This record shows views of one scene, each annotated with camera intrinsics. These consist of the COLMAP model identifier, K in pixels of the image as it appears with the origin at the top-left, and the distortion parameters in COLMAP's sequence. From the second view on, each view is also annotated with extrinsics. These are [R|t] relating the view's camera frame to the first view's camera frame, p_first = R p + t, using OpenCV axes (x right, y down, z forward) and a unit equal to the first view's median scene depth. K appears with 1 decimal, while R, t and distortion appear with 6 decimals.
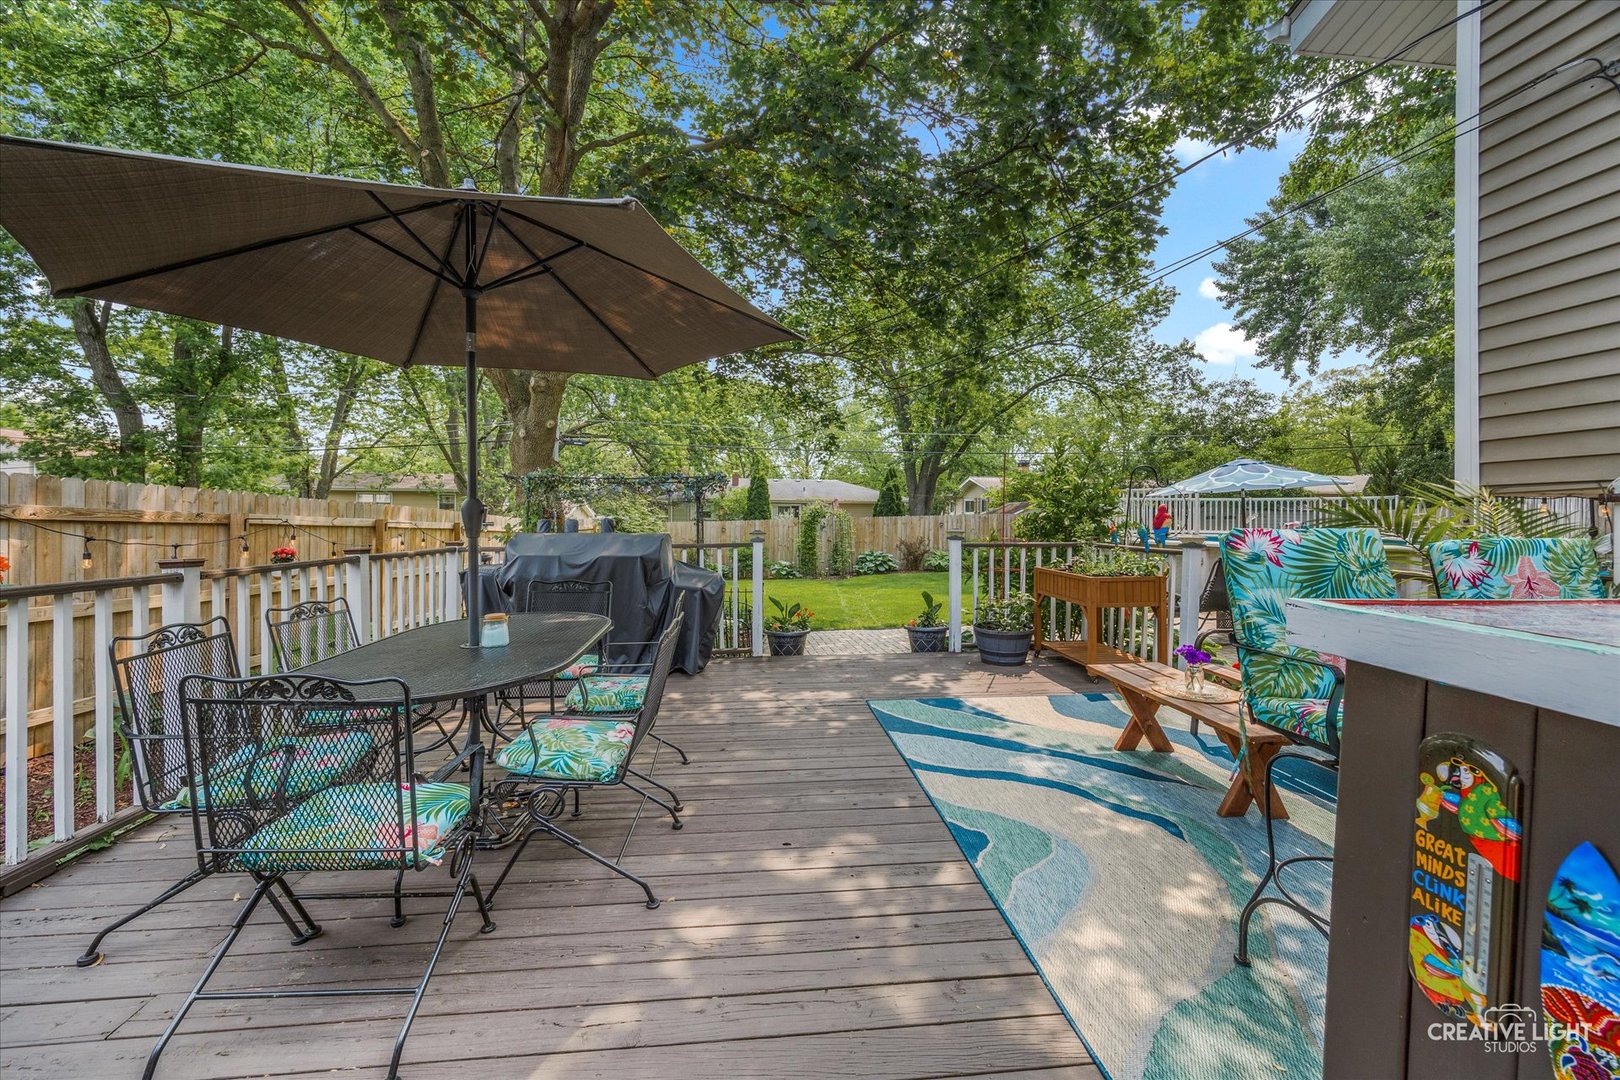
lens RADIAL K [[615.2, 0, 813.9], [0, 615.2, 532.5], [0, 0, 1]] dist [-0.003167, -0.000347]
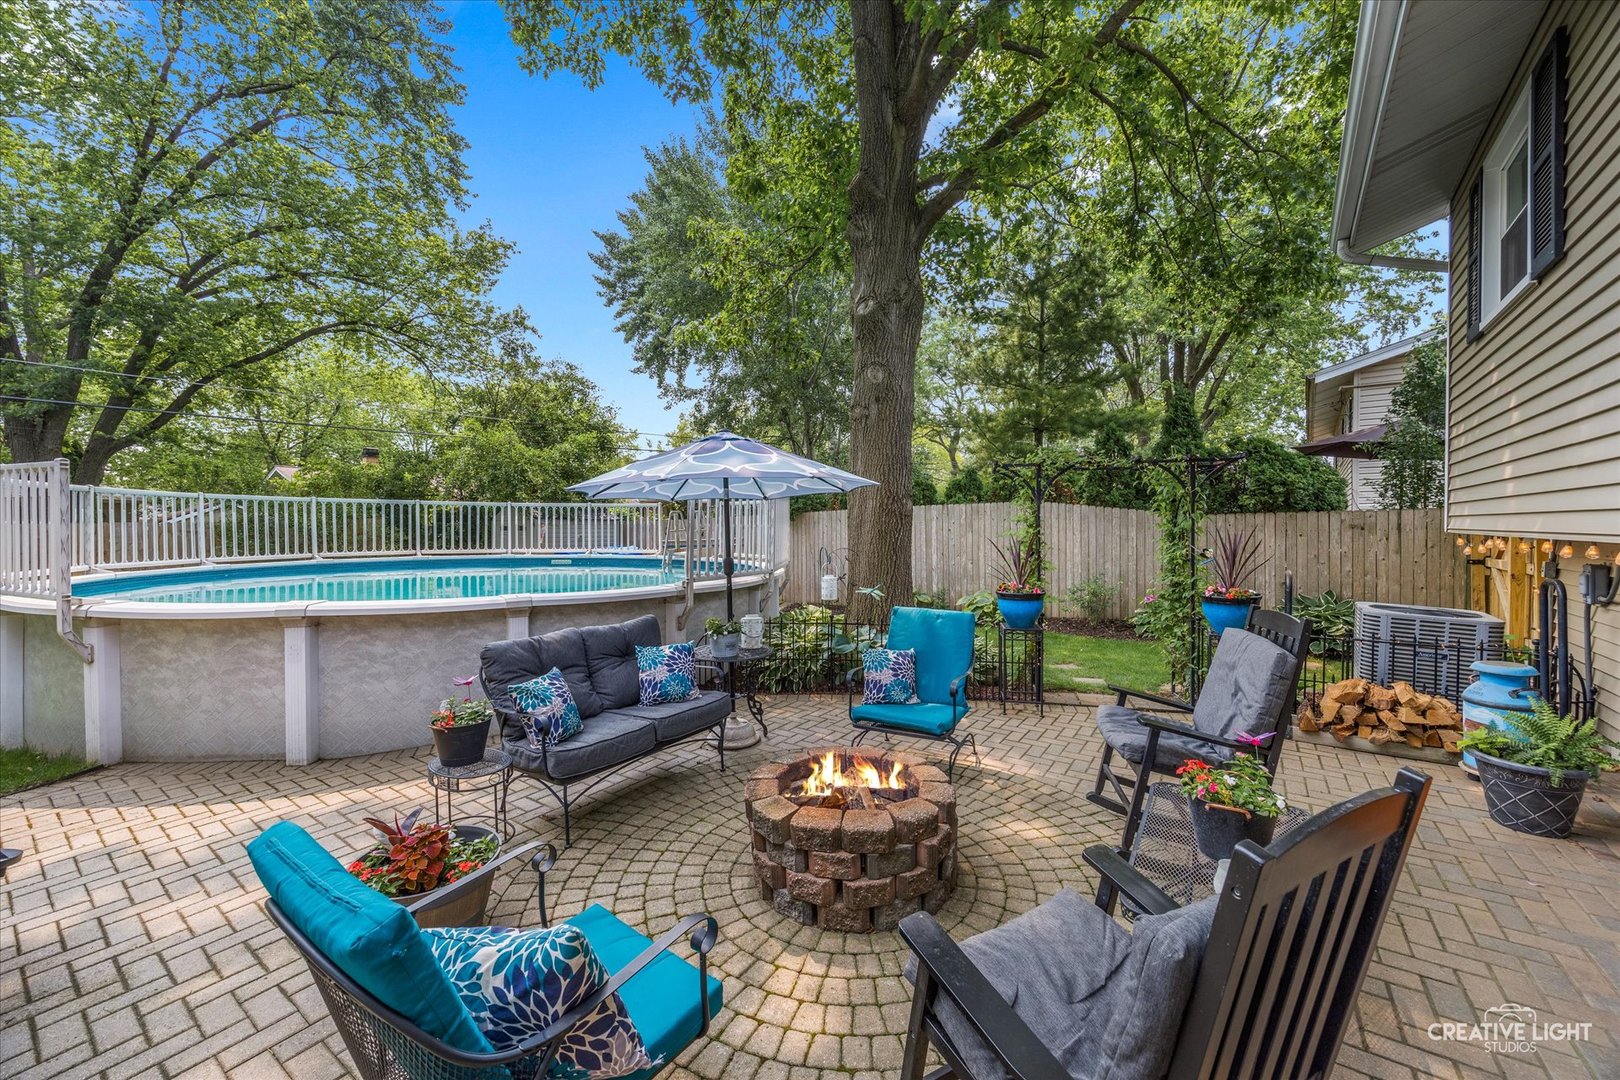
lens RADIAL K [[615.2, 0, 813.9], [0, 615.2, 532.5], [0, 0, 1]] dist [-0.003167, -0.000347]
pose [[0.688596, -0.009240, 0.725086, 0.225871], [0.016368, 0.999862, -0.002802, -0.006661], [-0.724960, 0.013798, 0.688652, 0.133053]]
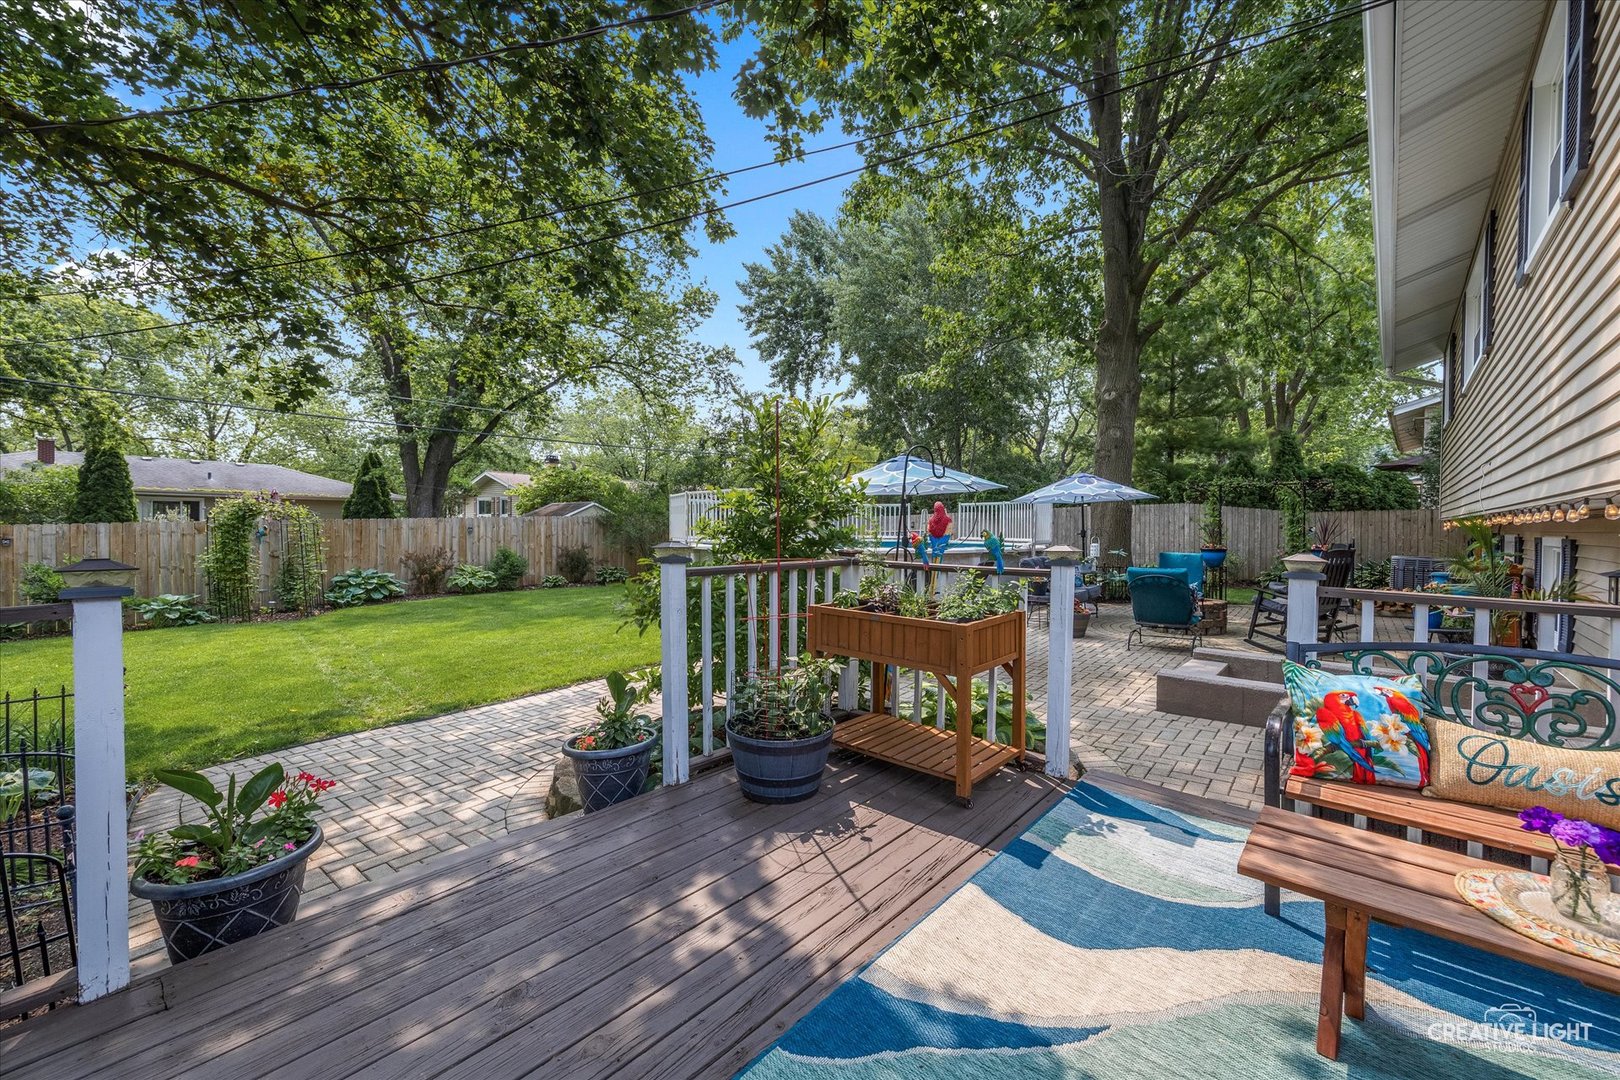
lens RADIAL K [[642.5, 0, 816.8], [0, 642.5, 541.5], [0, 0, 1]] dist [-0.000326, -0.000316]
pose [[0.734489, -0.017771, 0.678388, -0.008267], [0.012555, 0.999842, 0.012598, -0.002192], [-0.678505, -0.000736, 0.734596, 0.097311]]
